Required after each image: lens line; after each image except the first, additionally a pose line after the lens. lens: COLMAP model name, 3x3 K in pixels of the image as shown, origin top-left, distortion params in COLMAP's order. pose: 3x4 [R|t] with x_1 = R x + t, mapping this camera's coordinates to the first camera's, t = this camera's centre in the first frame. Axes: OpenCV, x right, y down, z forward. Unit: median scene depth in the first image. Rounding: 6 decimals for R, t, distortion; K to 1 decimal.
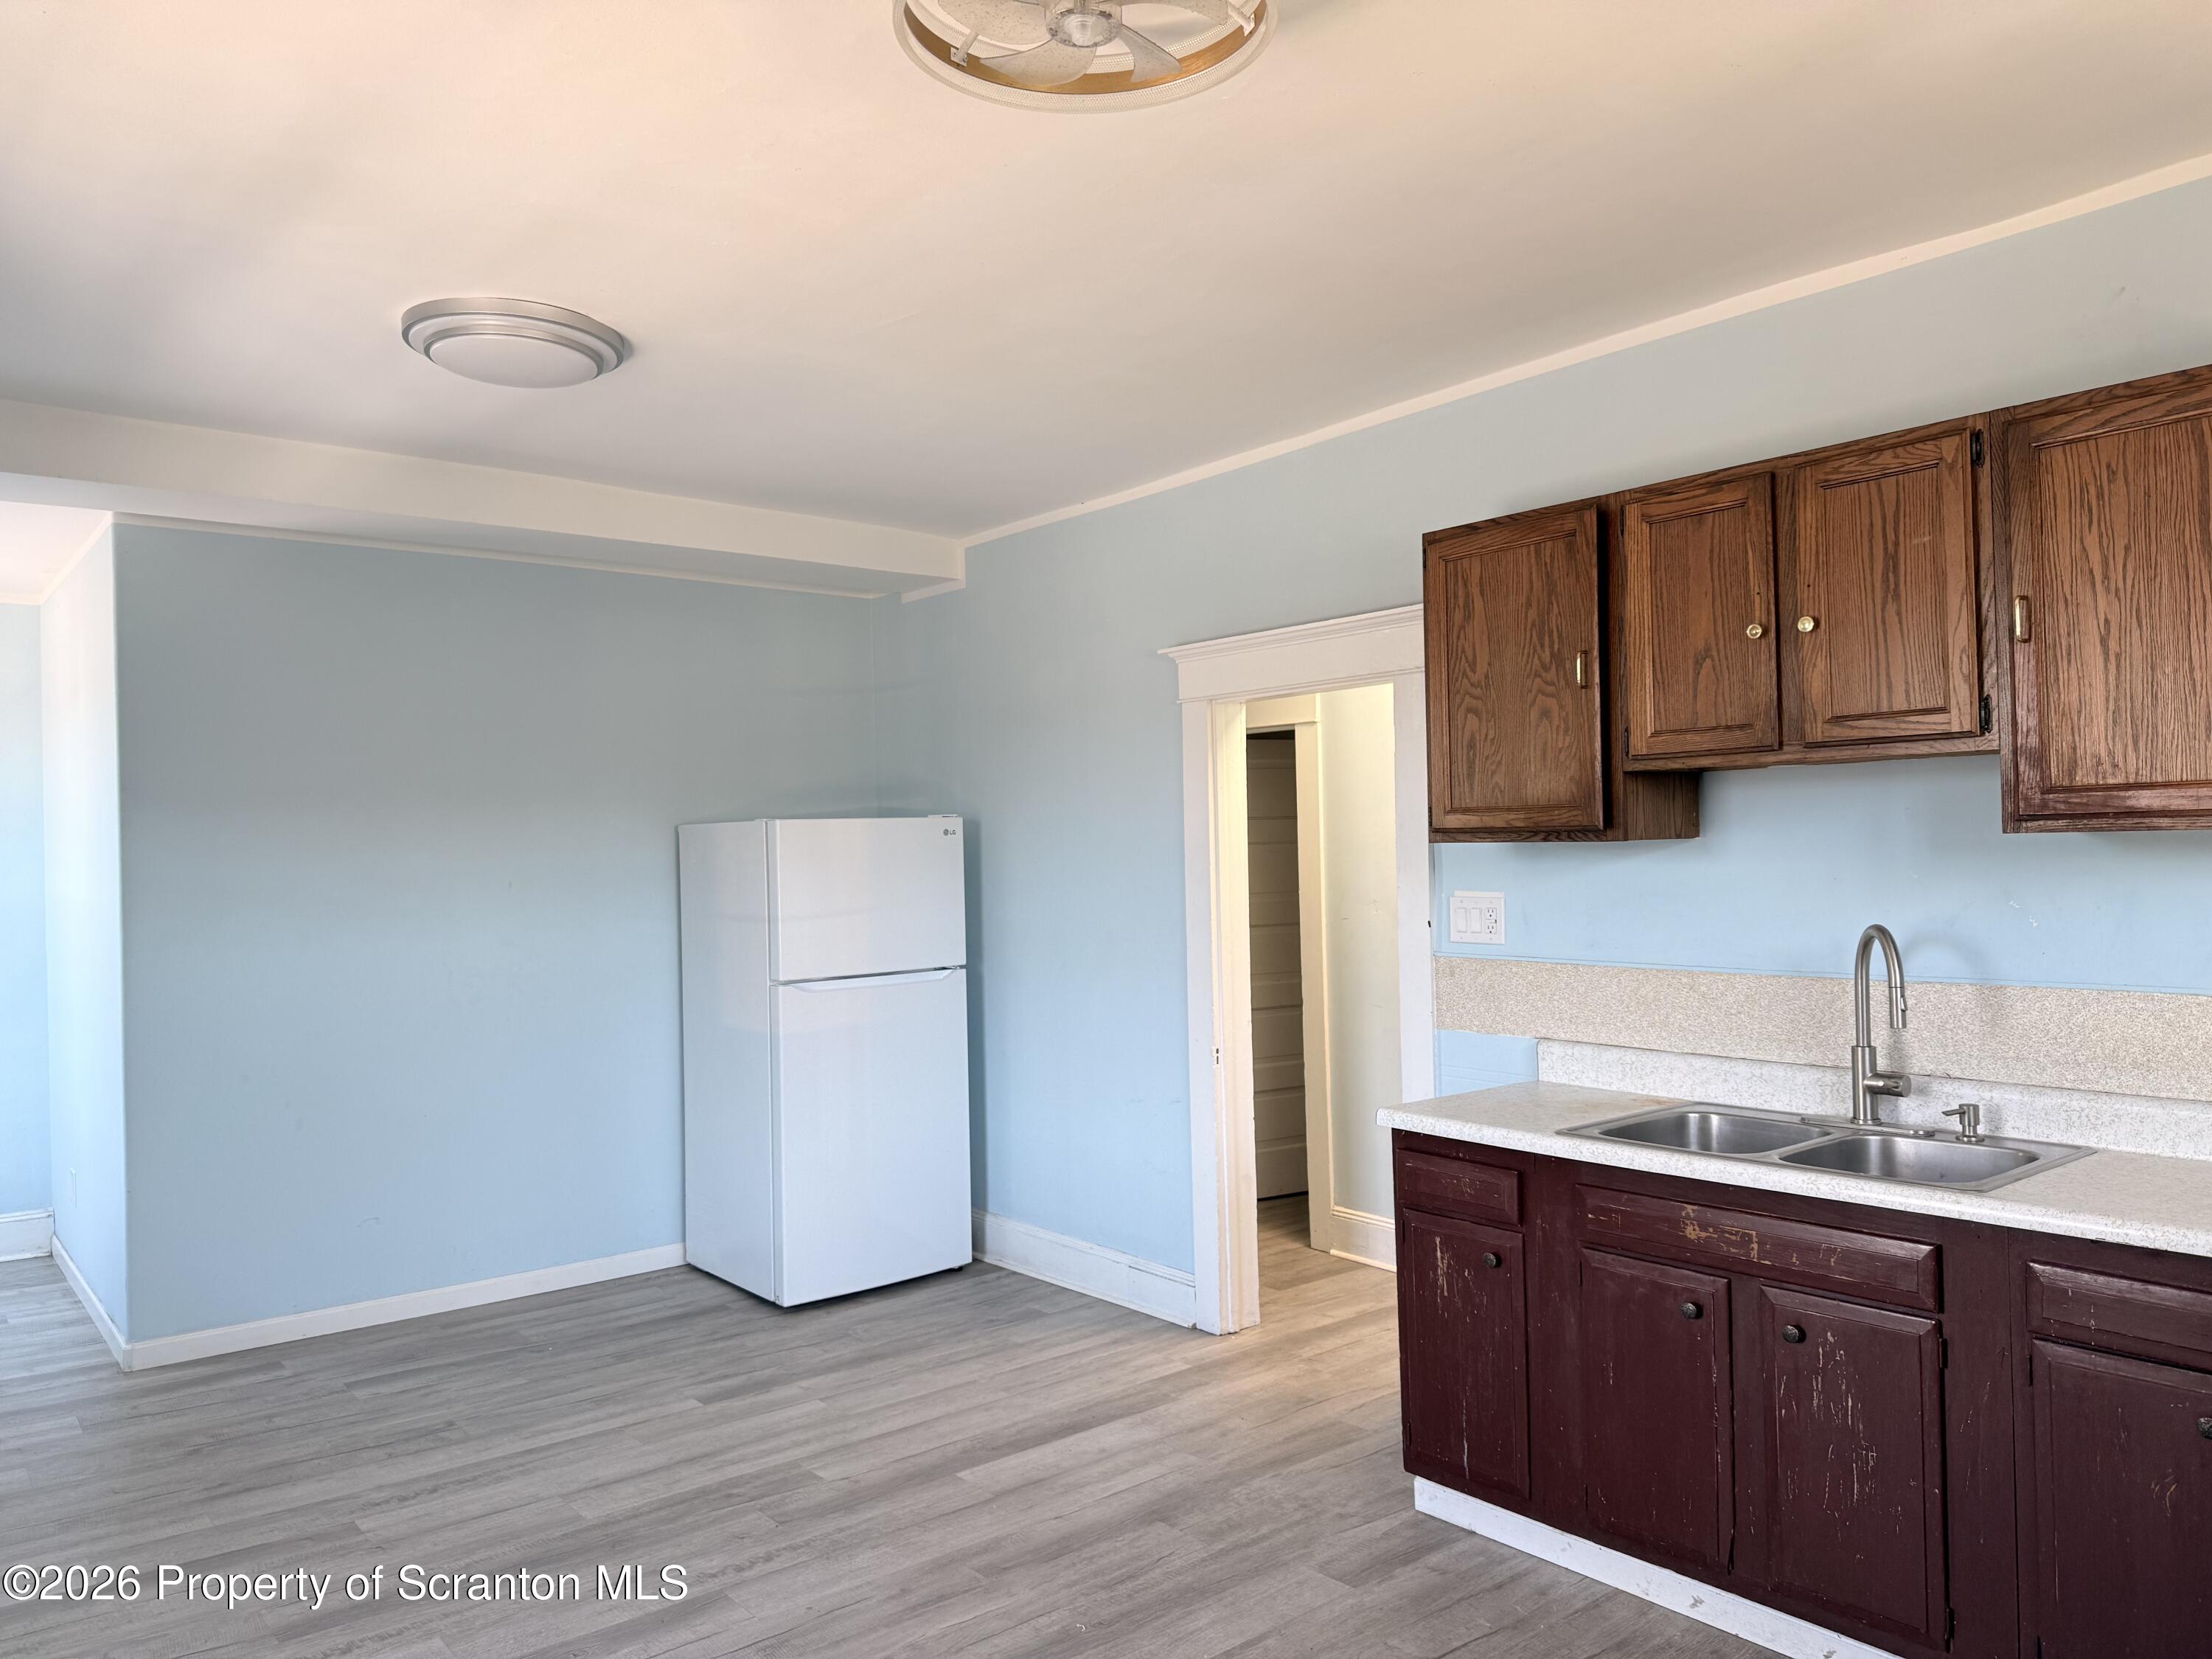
lens RADIAL K [[1547.1, 0, 1106.0], [0, 1547.1, 829.5], [0, 0, 1]] dist [0.182858, -0.358975]
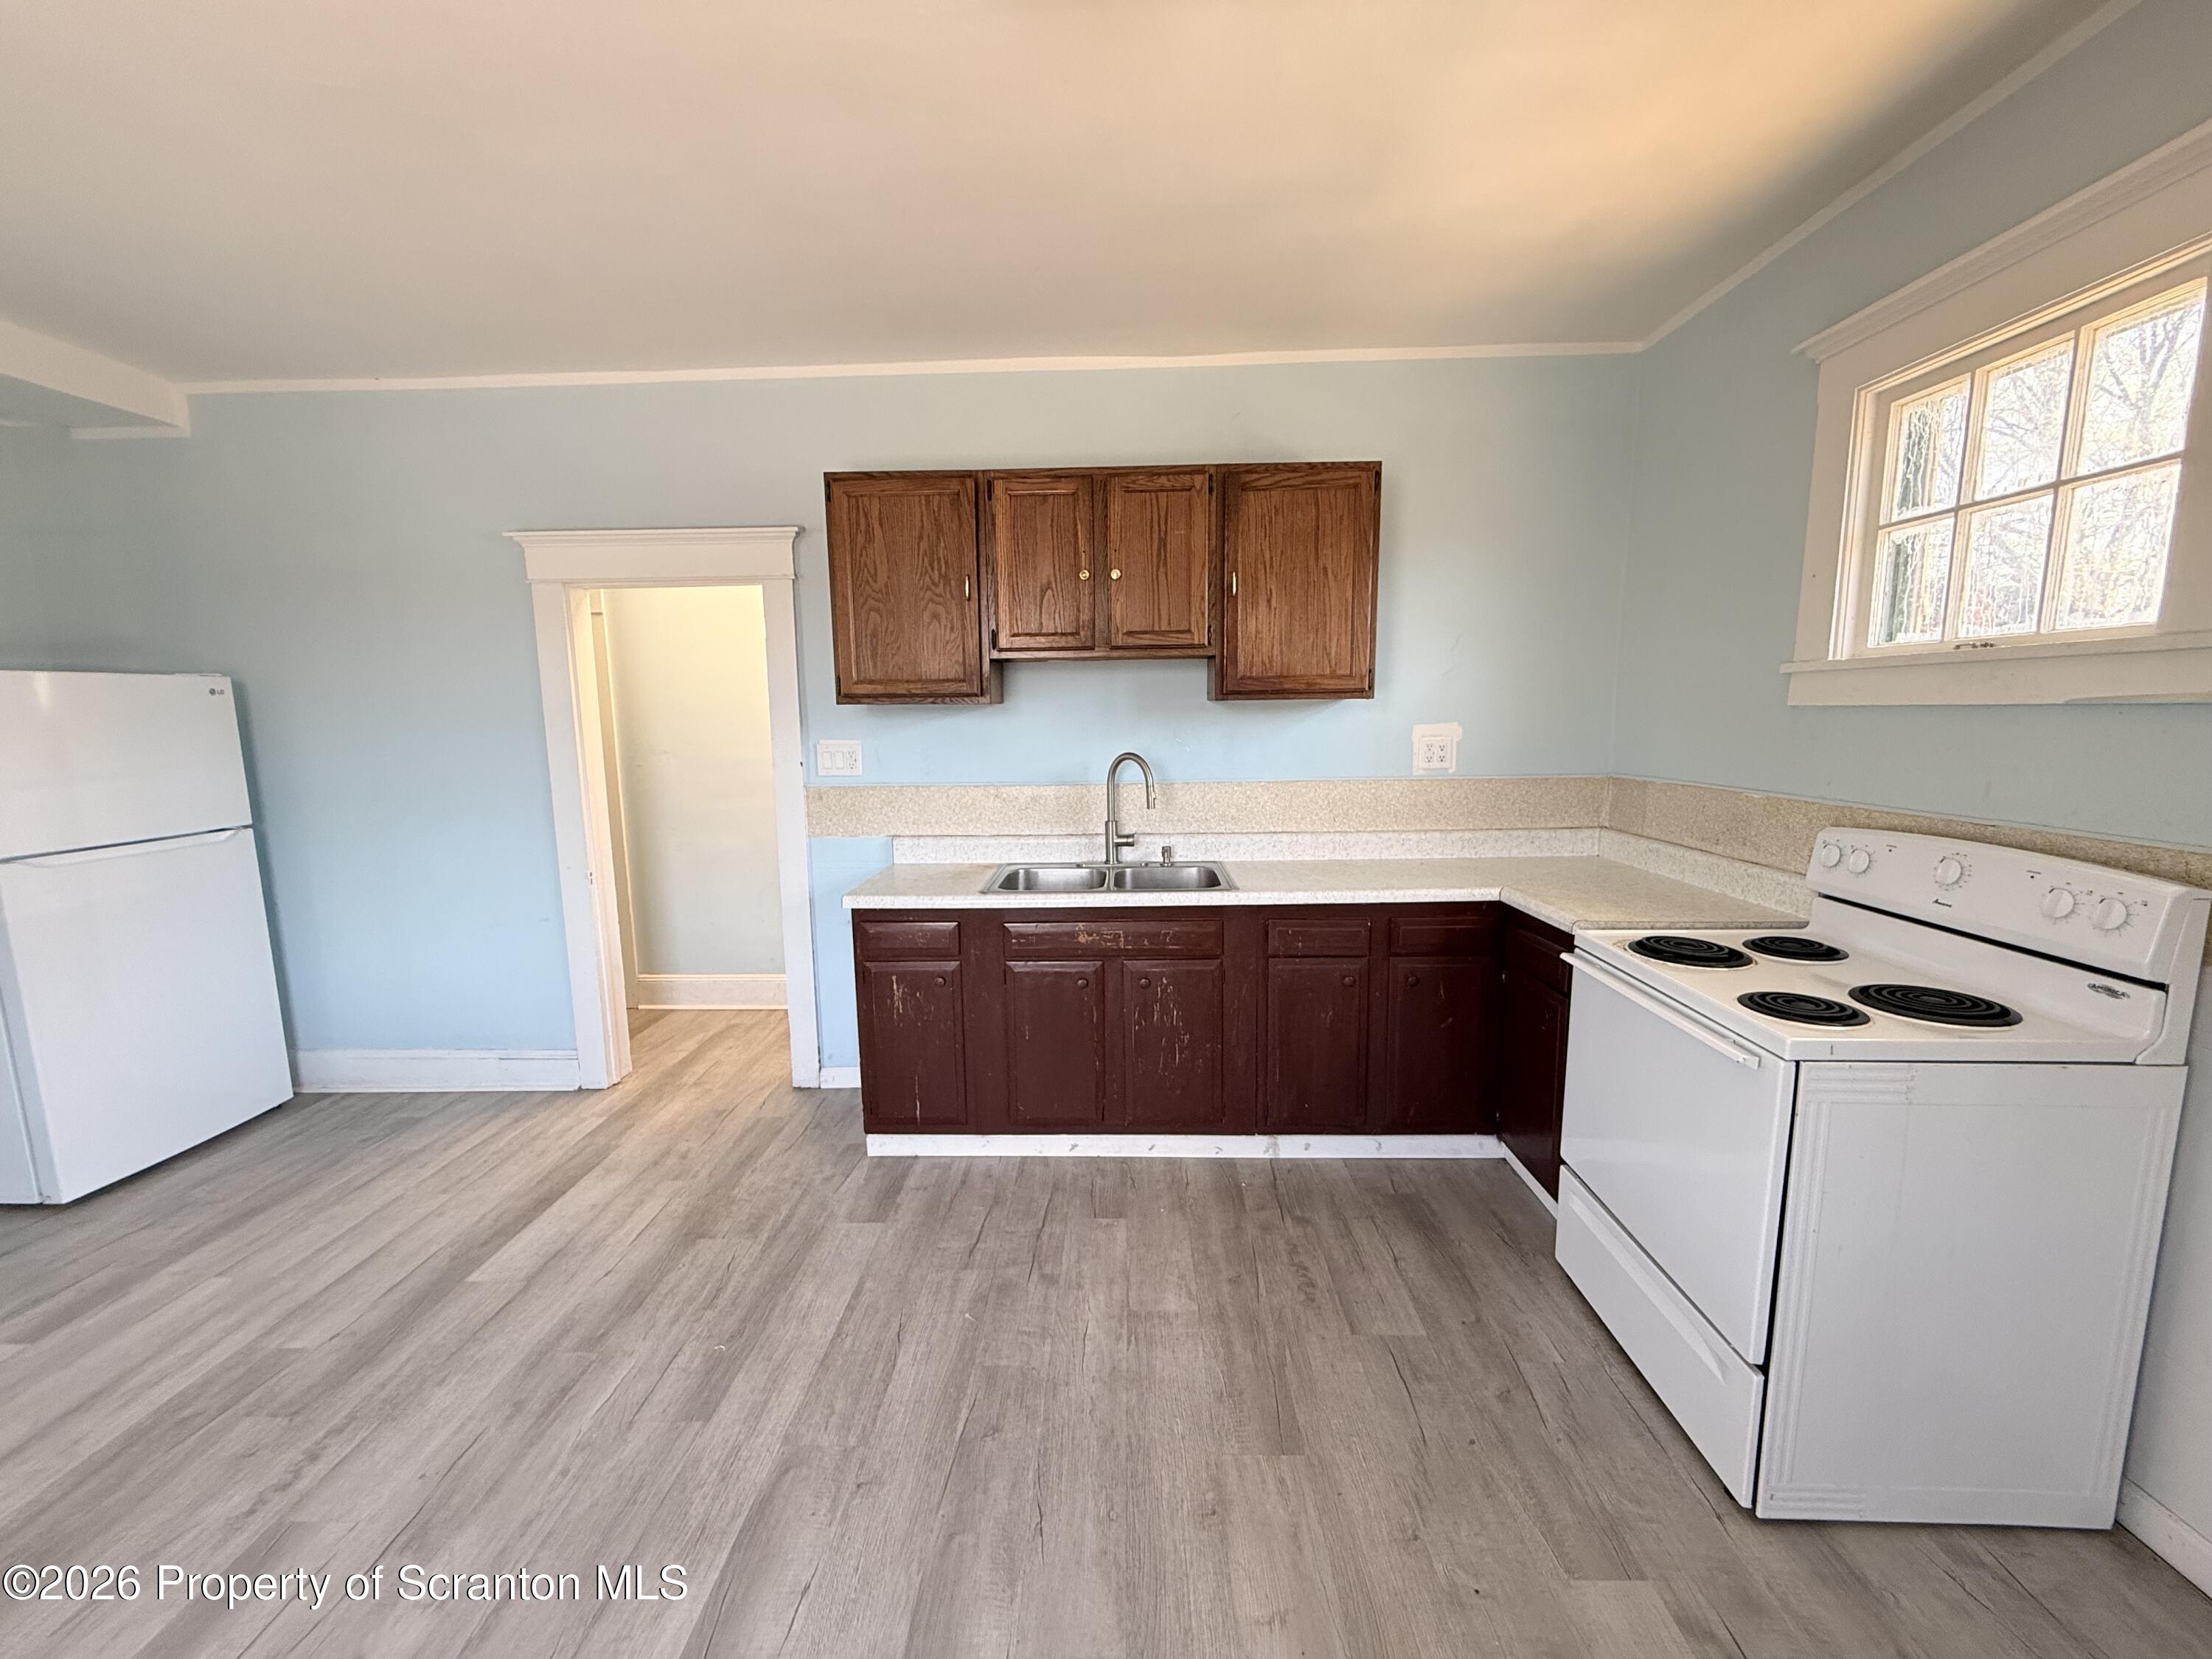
lens RADIAL K [[882.7, 0, 1106.0], [0, 882.7, 829.5], [0, 0, 1]] dist [0.001857, 0.000327]
pose [[0.657125, -0.087841, 0.748646, -0.241804], [-0.010411, 0.992034, 0.125537, 0.018370], [-0.753710, -0.090288, 0.650976, 0.307328]]
